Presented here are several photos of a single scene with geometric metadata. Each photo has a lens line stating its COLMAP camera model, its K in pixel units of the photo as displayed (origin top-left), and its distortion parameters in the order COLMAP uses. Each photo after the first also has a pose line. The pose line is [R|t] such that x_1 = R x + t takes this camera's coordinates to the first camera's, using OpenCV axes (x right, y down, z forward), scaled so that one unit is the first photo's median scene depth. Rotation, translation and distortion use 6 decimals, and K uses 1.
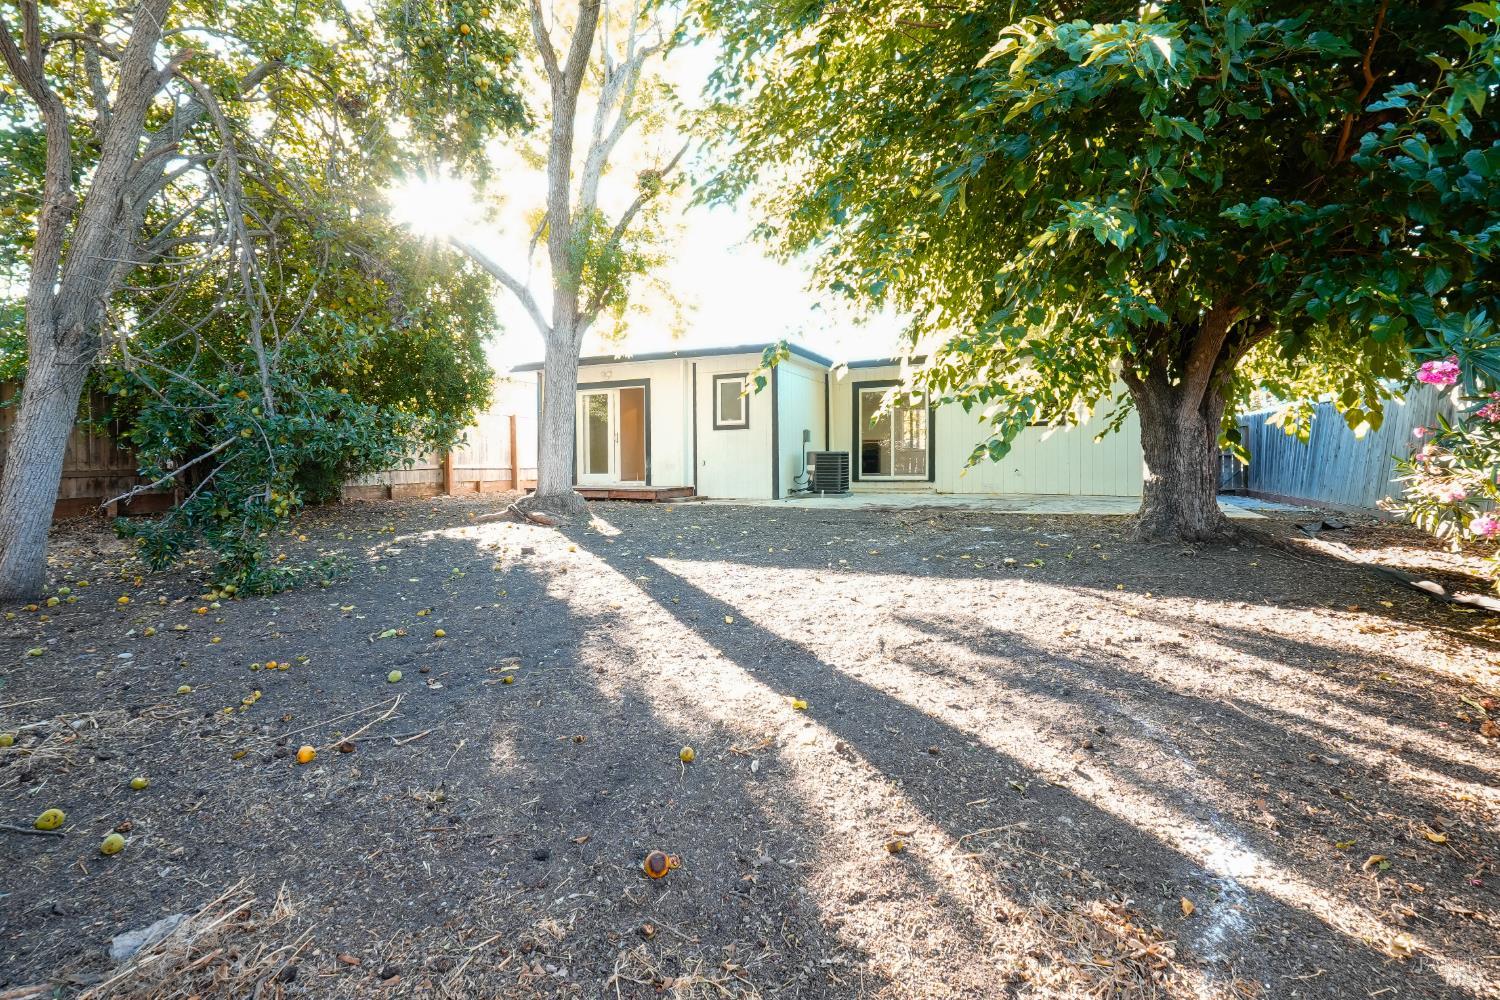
lens RADIAL K [[637.6, 0, 750.0], [0, 637.6, 500.0], [0, 0, 1]] dist [-0.010850, 0.000192]
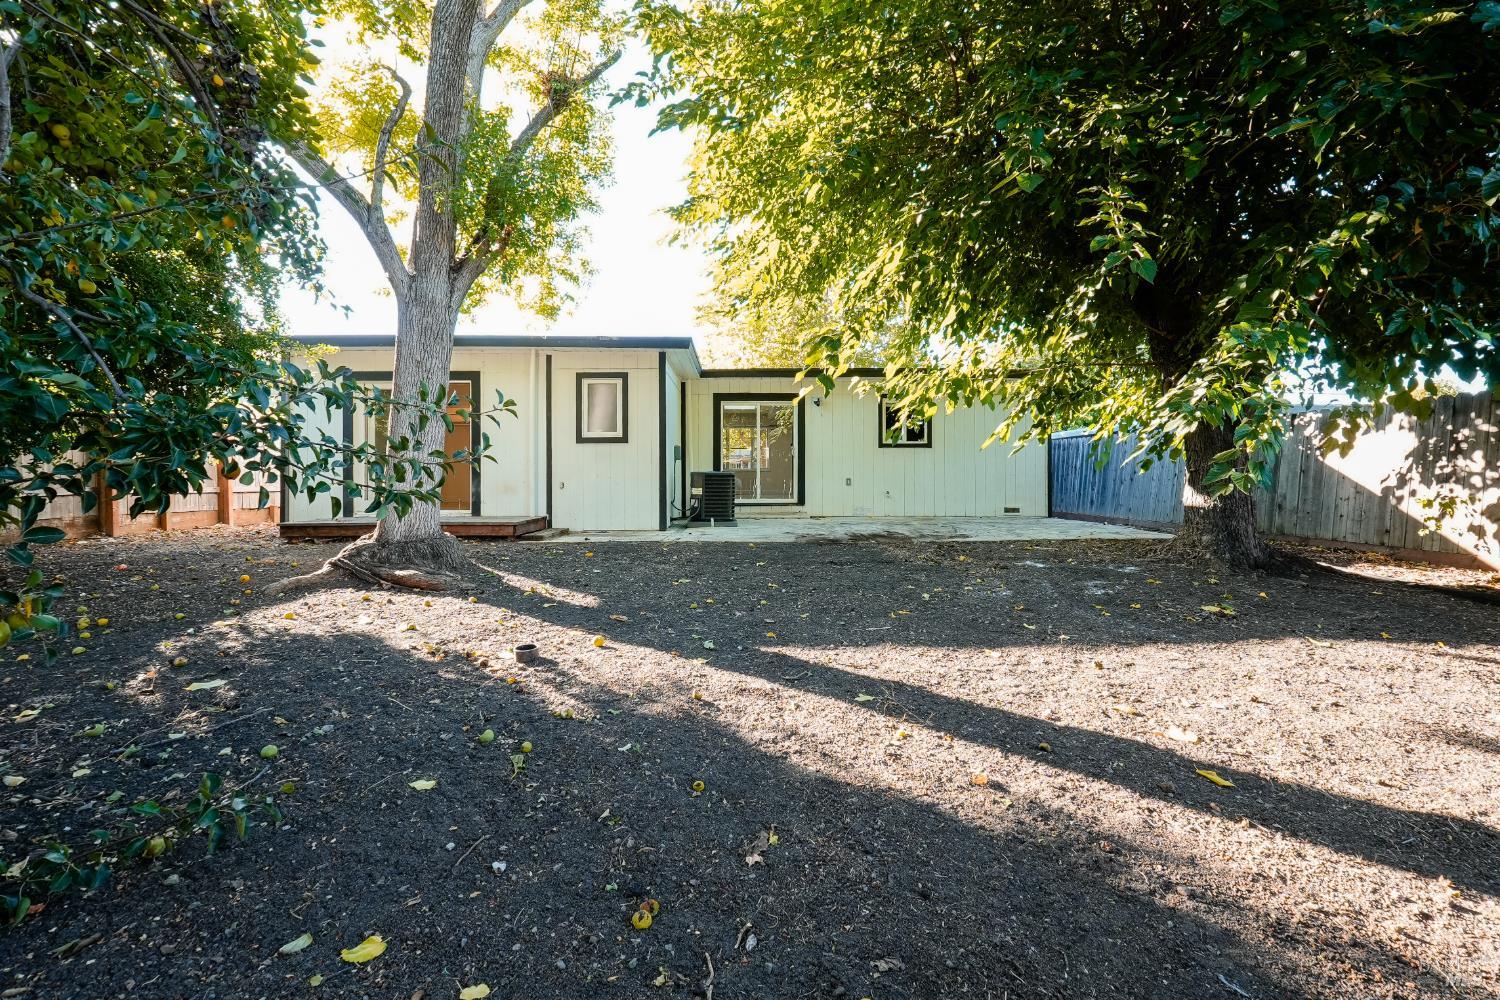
lens RADIAL K [[637.6, 0, 750.0], [0, 637.6, 500.0], [0, 0, 1]] dist [-0.010850, 0.000192]
pose [[0.901289, -0.012777, 0.433029, -0.206464], [0.025189, 0.999419, -0.022939, -0.017499], [-0.432484, 0.031582, 0.901088, 0.212124]]
